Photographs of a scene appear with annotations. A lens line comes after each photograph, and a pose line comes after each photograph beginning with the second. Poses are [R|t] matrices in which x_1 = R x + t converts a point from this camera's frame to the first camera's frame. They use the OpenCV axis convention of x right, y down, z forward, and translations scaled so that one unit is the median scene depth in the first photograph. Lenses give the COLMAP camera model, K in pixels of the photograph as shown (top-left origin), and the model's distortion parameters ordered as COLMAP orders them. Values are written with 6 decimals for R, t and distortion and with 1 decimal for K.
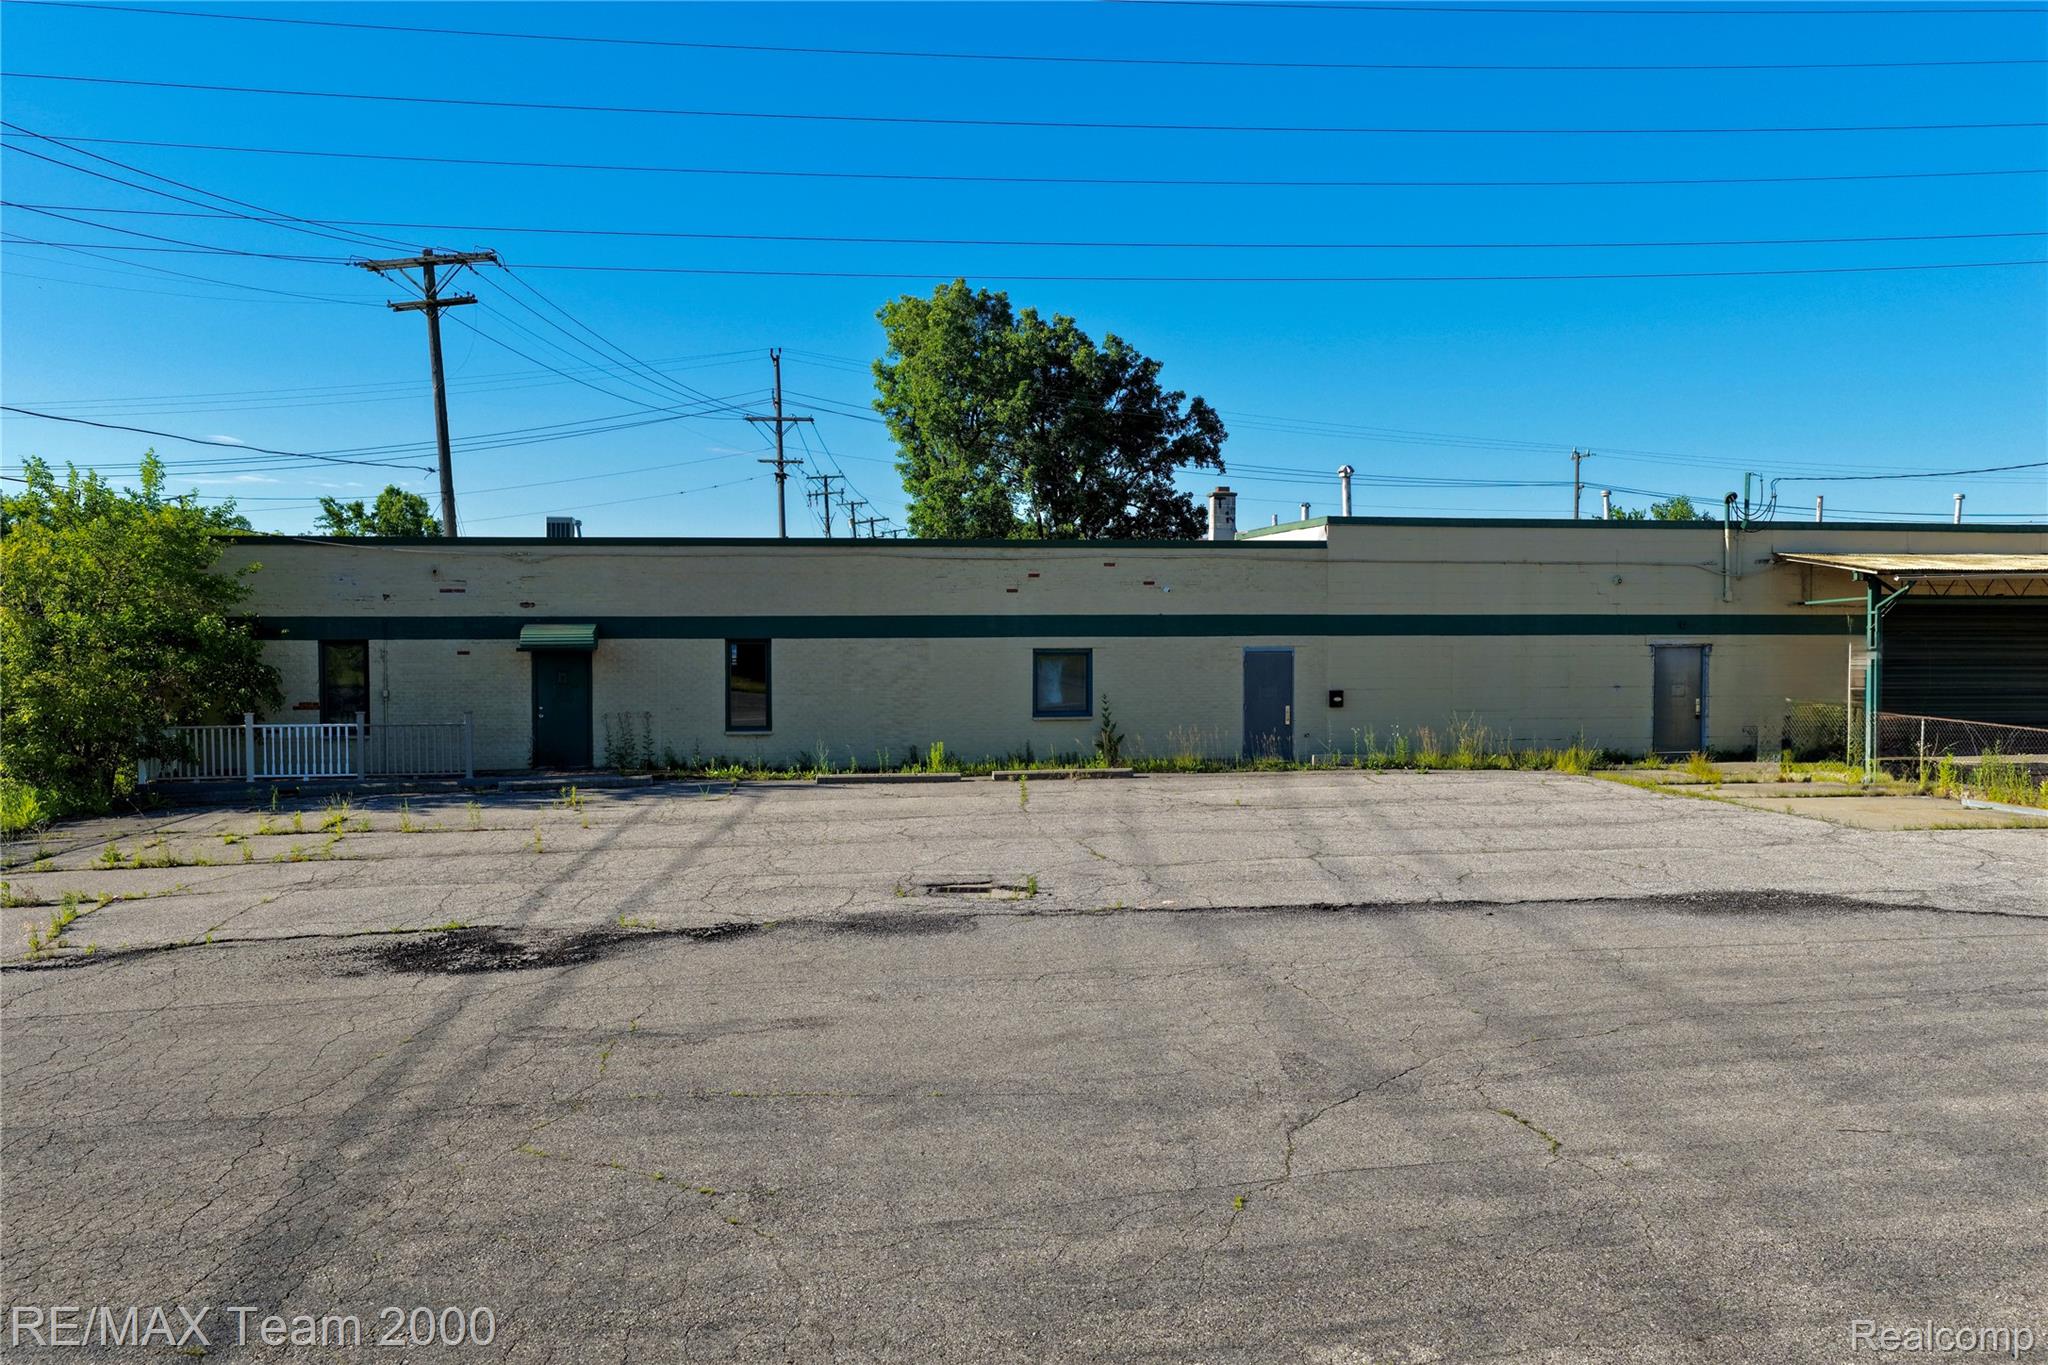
lens RADIAL K [[1714.1, 0, 1028.0], [0, 1714.1, 651.1], [0, 0, 1]] dist [0.005613, 0.014924]
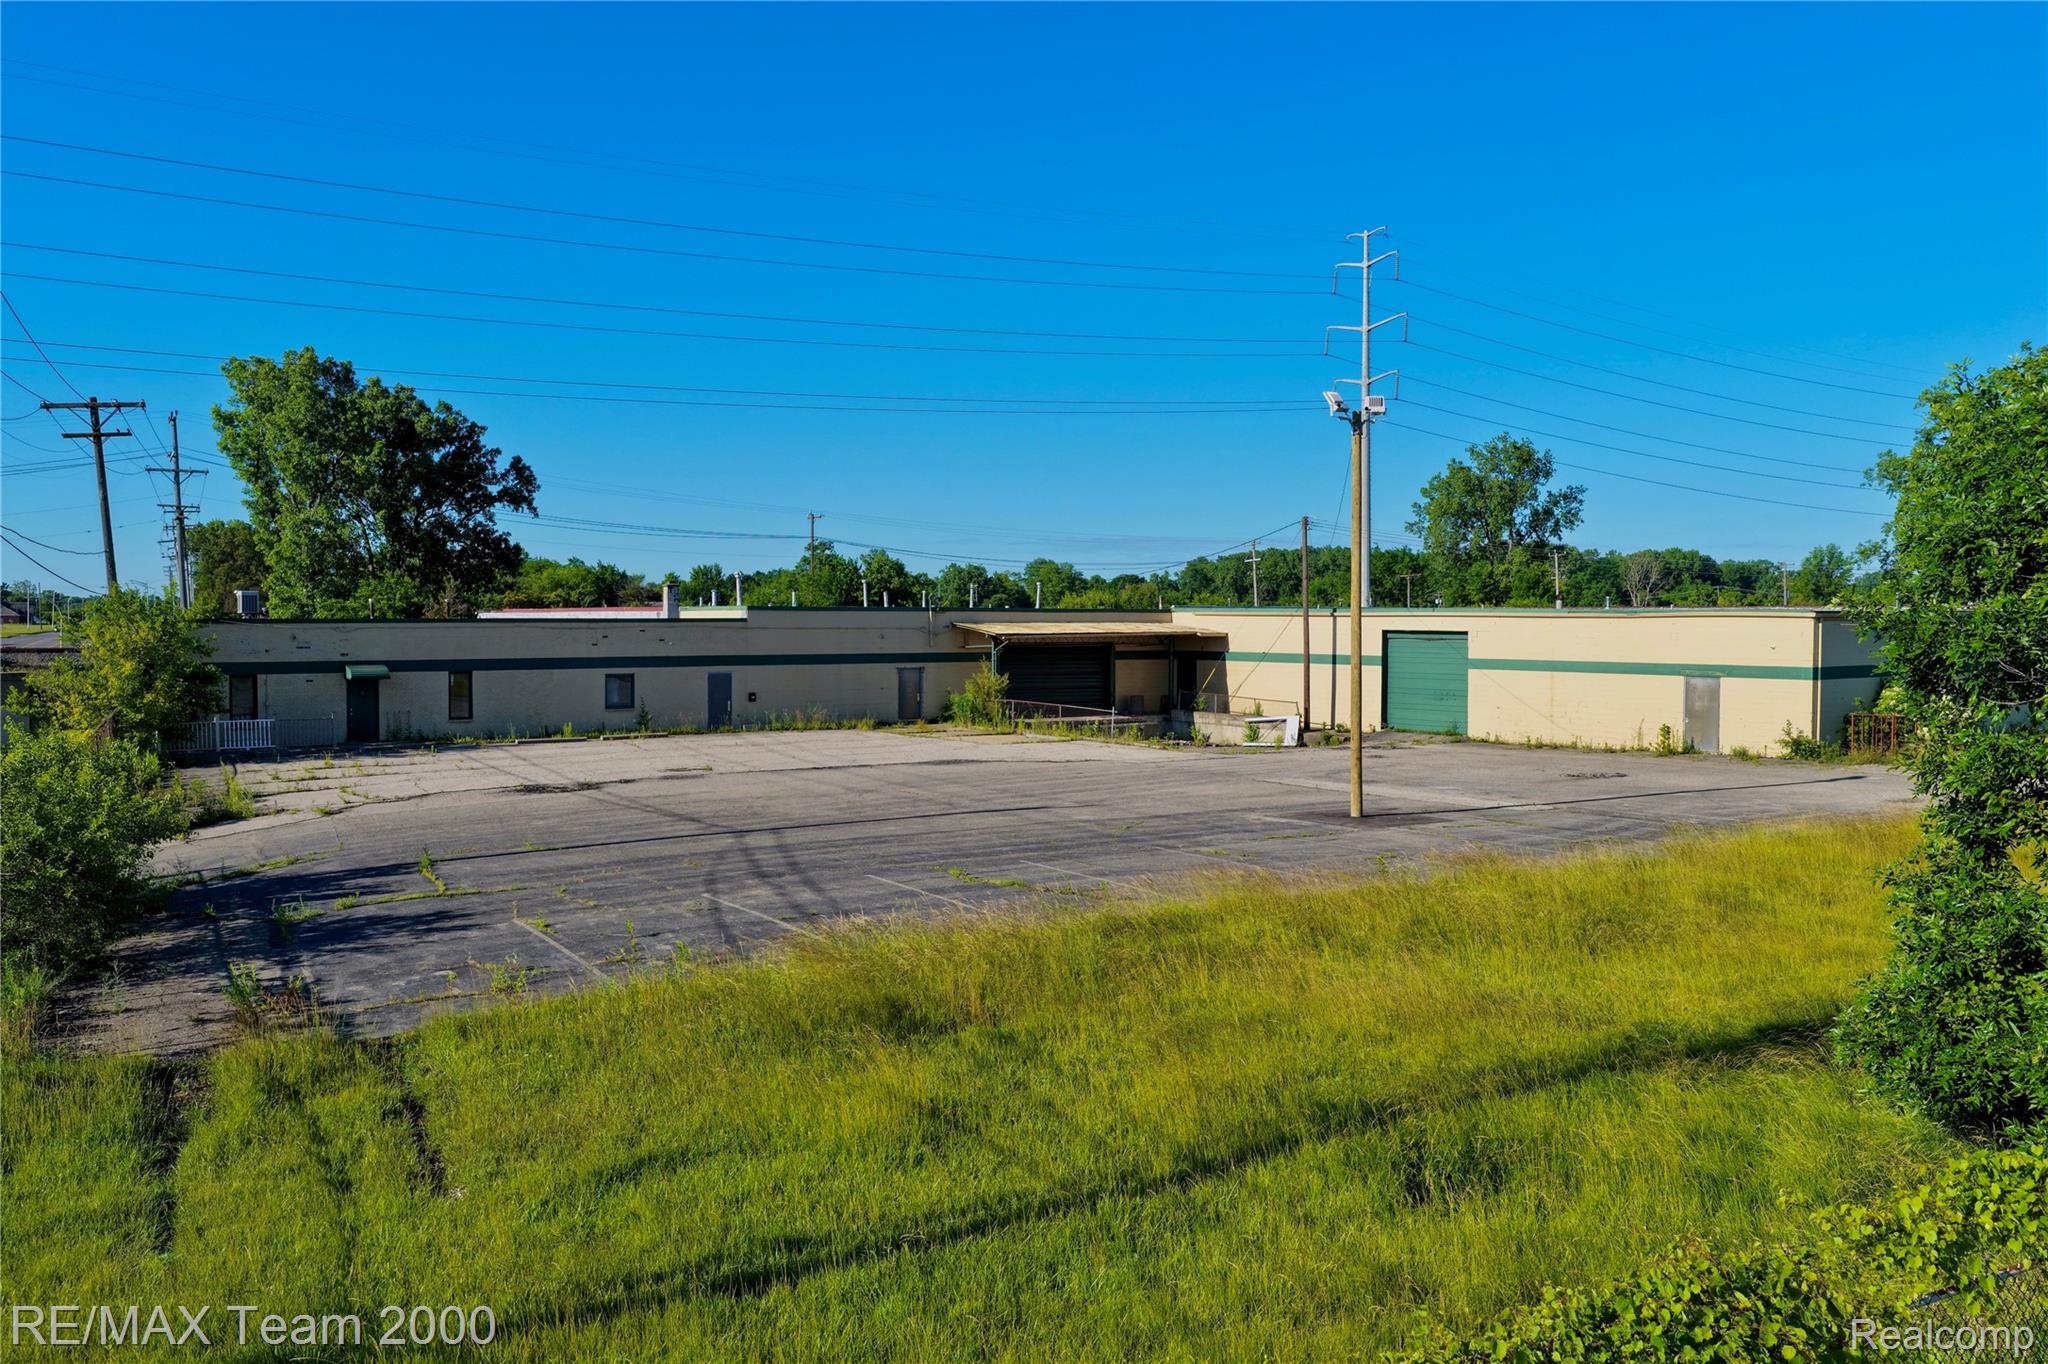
lens RADIAL K [[1710.2, 0, 1028.7], [0, 1710.2, 612.7], [0, 0, 1]] dist [0.009289, 0.002084]
pose [[0.893958, 0.004490, 0.448129, -0.419182], [0.004888, 0.999793, -0.019767, -0.029134], [-0.448125, 0.019862, 0.893750, -0.912582]]
